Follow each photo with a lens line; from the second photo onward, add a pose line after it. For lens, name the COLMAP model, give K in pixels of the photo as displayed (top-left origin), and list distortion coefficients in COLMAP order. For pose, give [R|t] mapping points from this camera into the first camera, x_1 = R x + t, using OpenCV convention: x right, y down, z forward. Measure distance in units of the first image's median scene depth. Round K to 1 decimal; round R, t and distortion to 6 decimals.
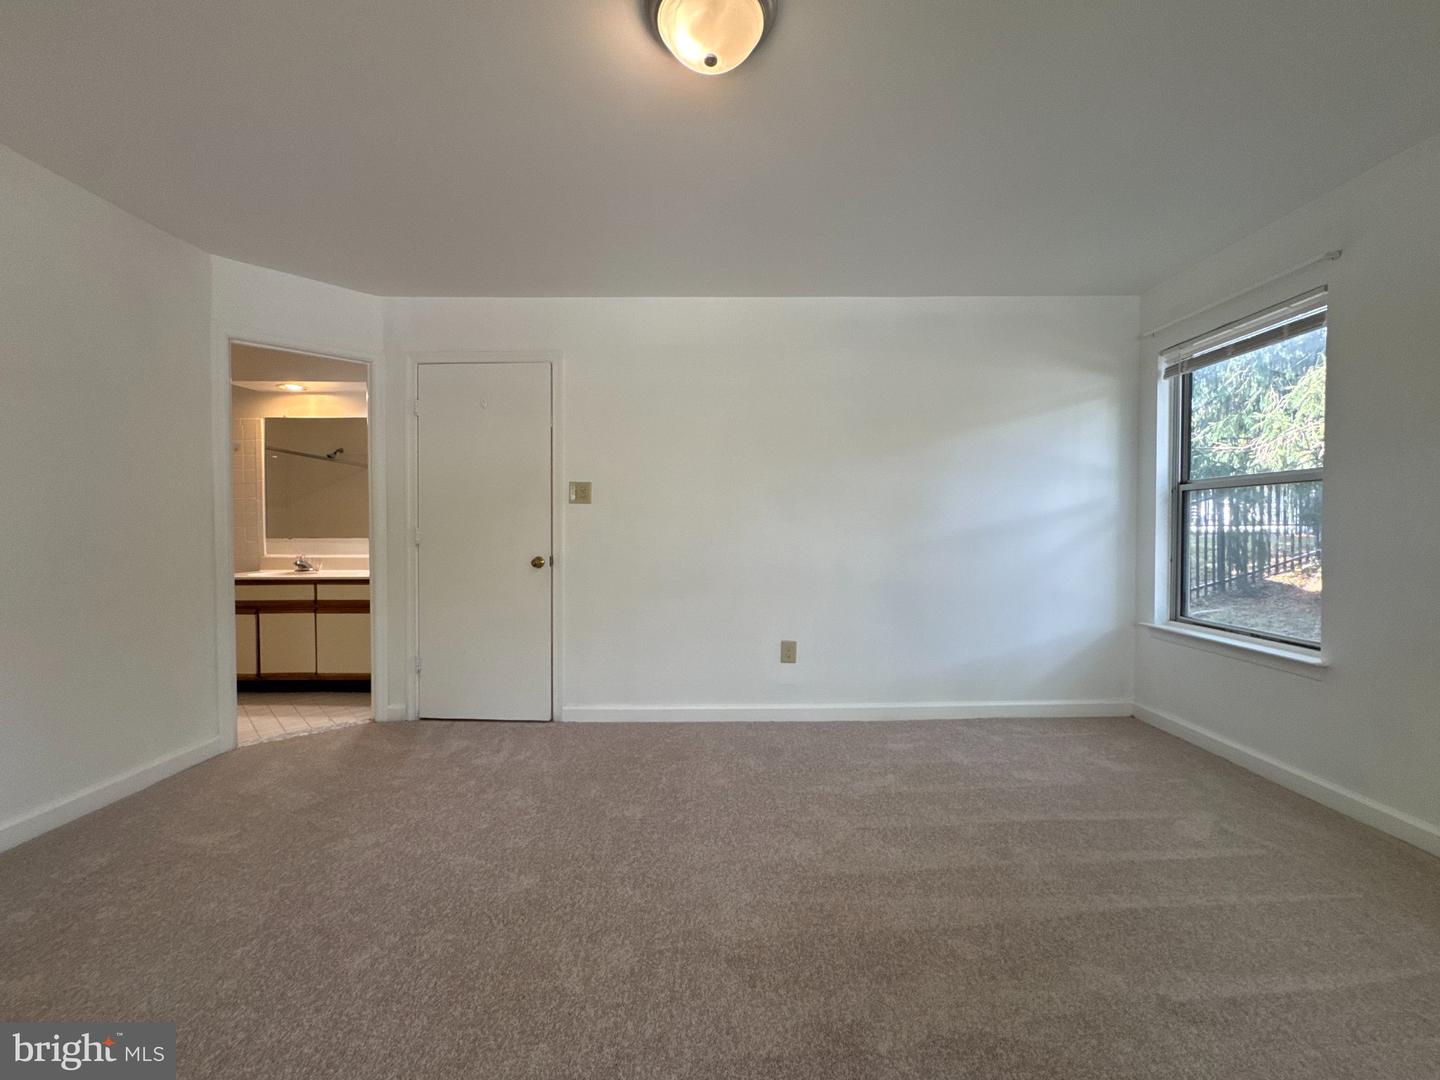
lens RADIAL K [[575.2, 0, 721.2], [0, 575.2, 538.8], [0, 0, 1]] dist [-0.001270, 0.000491]
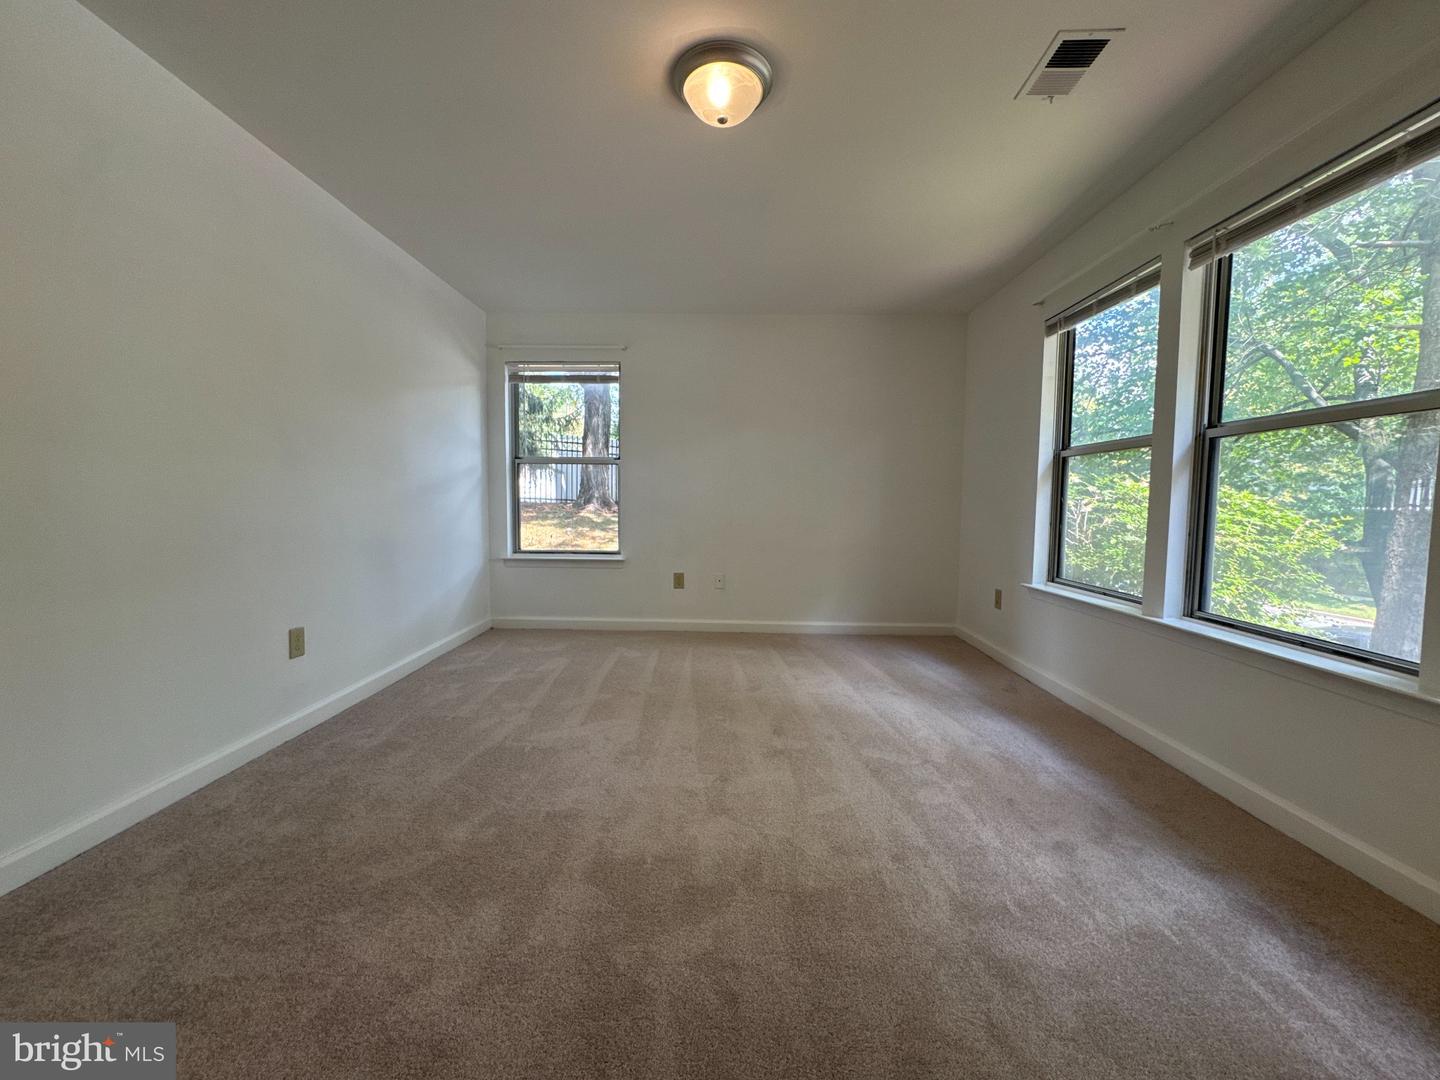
lens RADIAL K [[575.2, 0, 721.2], [0, 575.2, 538.8], [0, 0, 1]] dist [-0.001270, 0.000491]
pose [[0.022712, -0.061326, 0.997859, -0.730153], [0.010973, 0.998072, 0.061089, 0.026680], [-0.999682, 0.009562, 0.023341, 0.511674]]
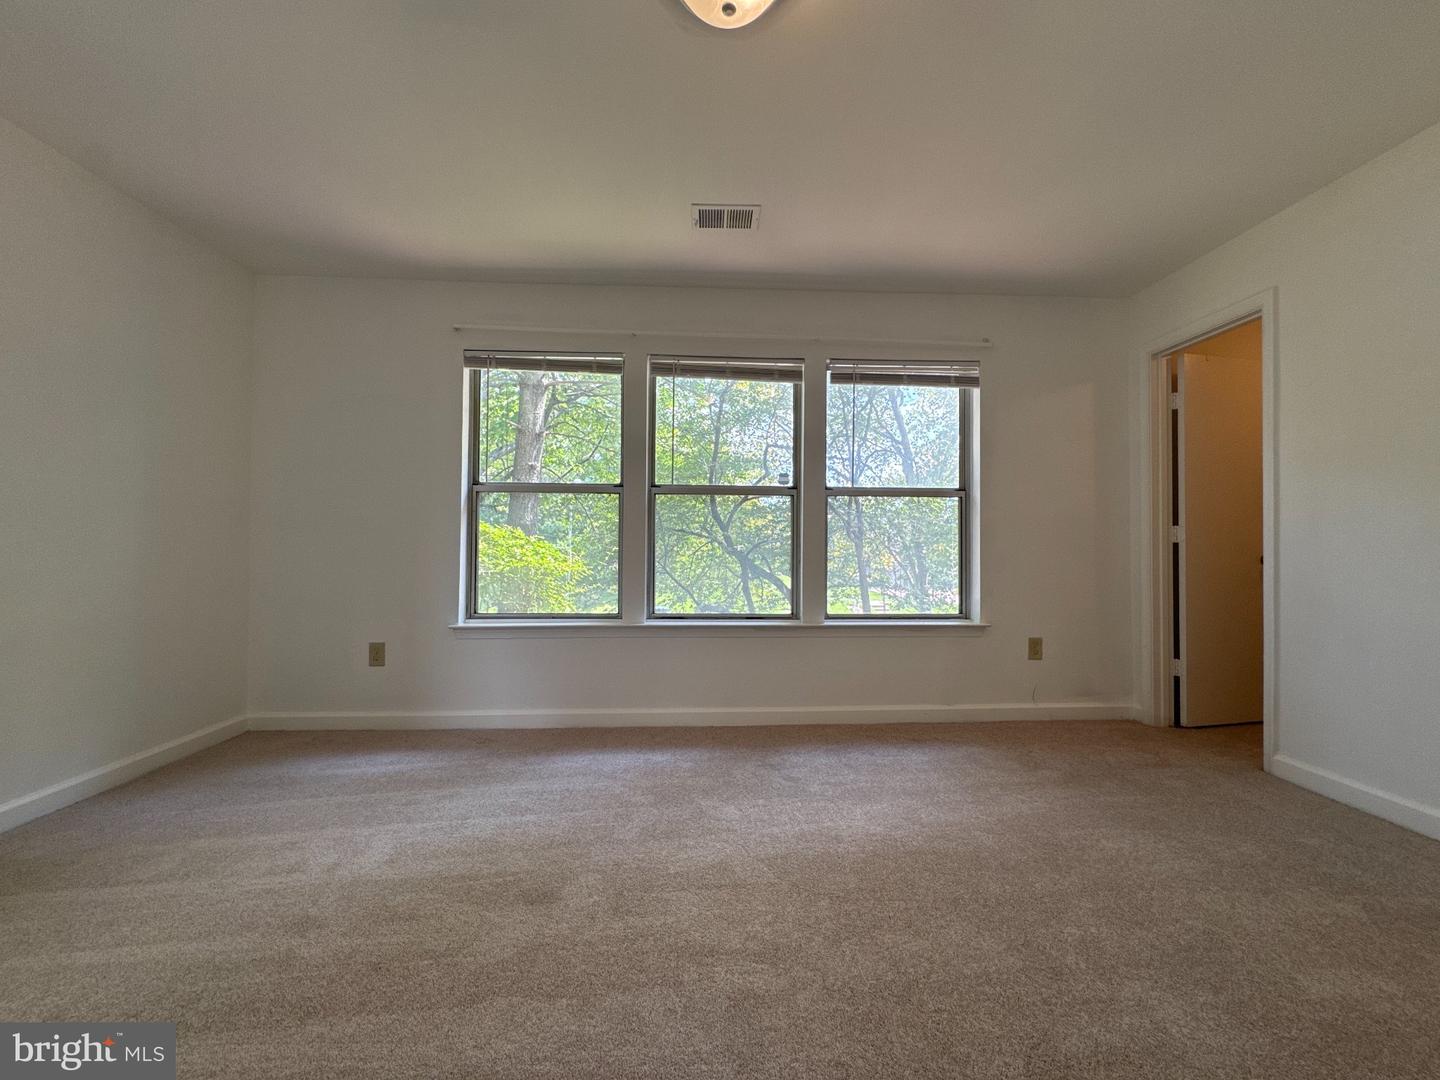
lens RADIAL K [[575.2, 0, 721.2], [0, 575.2, 538.8], [0, 0, 1]] dist [-0.001270, 0.000491]
pose [[-0.998632, -0.009237, -0.051465, 0.007471], [-0.009761, 0.999903, 0.009933, 0.013935], [0.051368, 0.010422, -0.998625, 1.035410]]
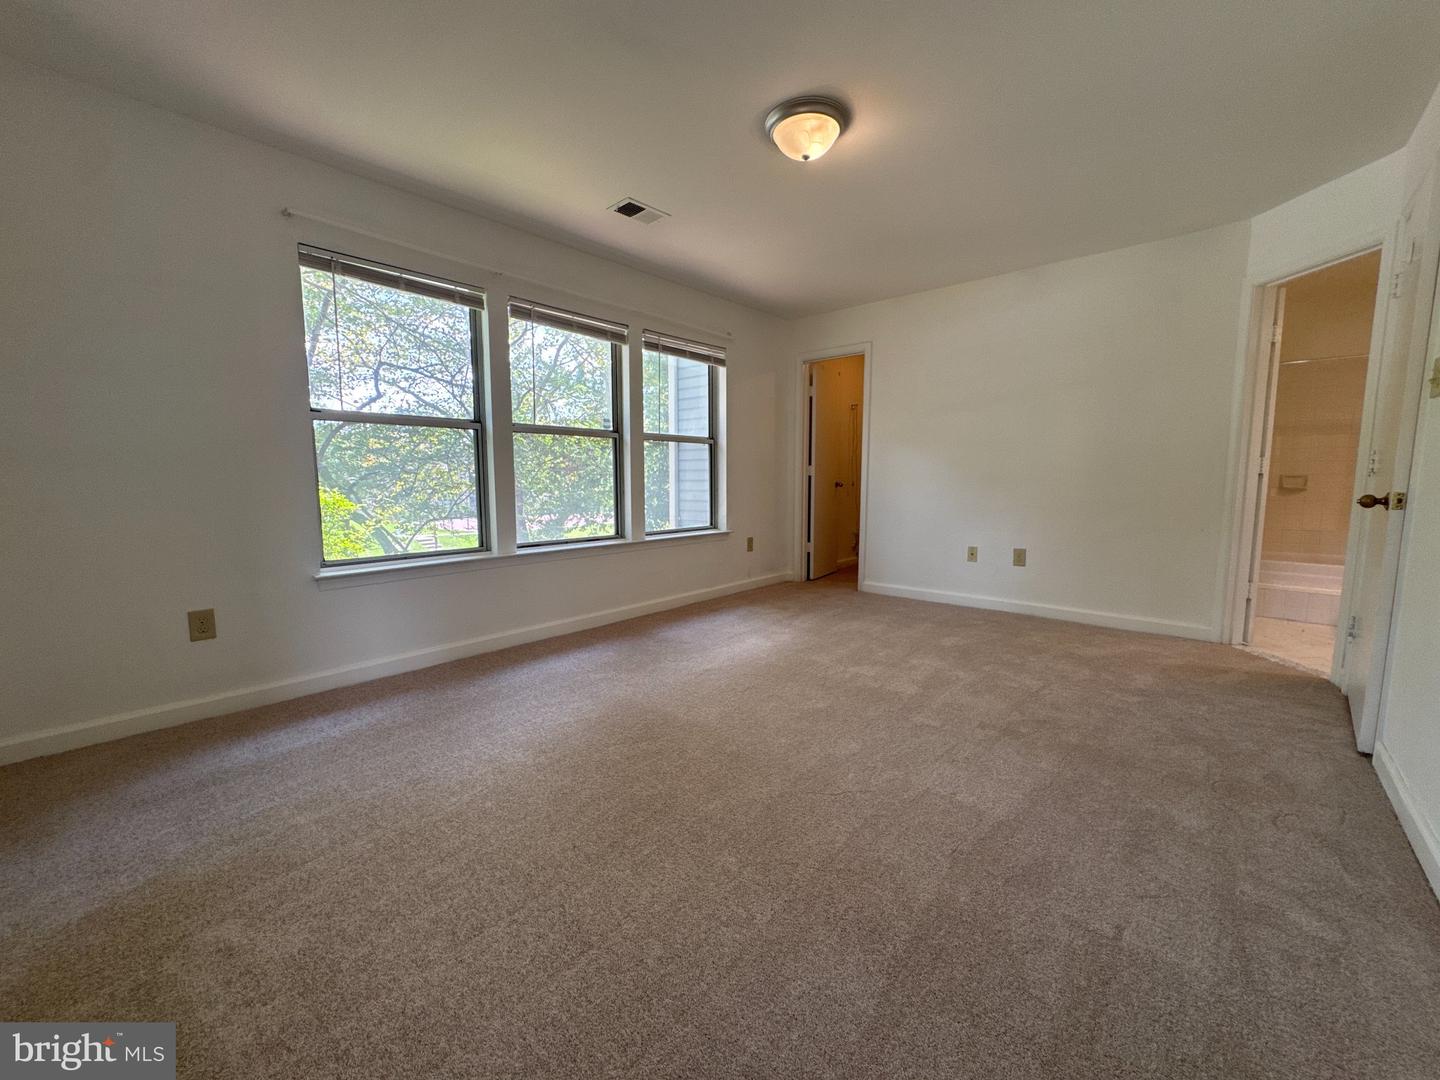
lens RADIAL K [[575.2, 0, 721.2], [0, 575.2, 538.8], [0, 0, 1]] dist [-0.001270, 0.000491]
pose [[-0.668019, 0.078016, -0.740044, 0.718802], [-0.013054, 0.993108, 0.116478, 0.014883], [0.744030, 0.087470, -0.662396, 1.037510]]
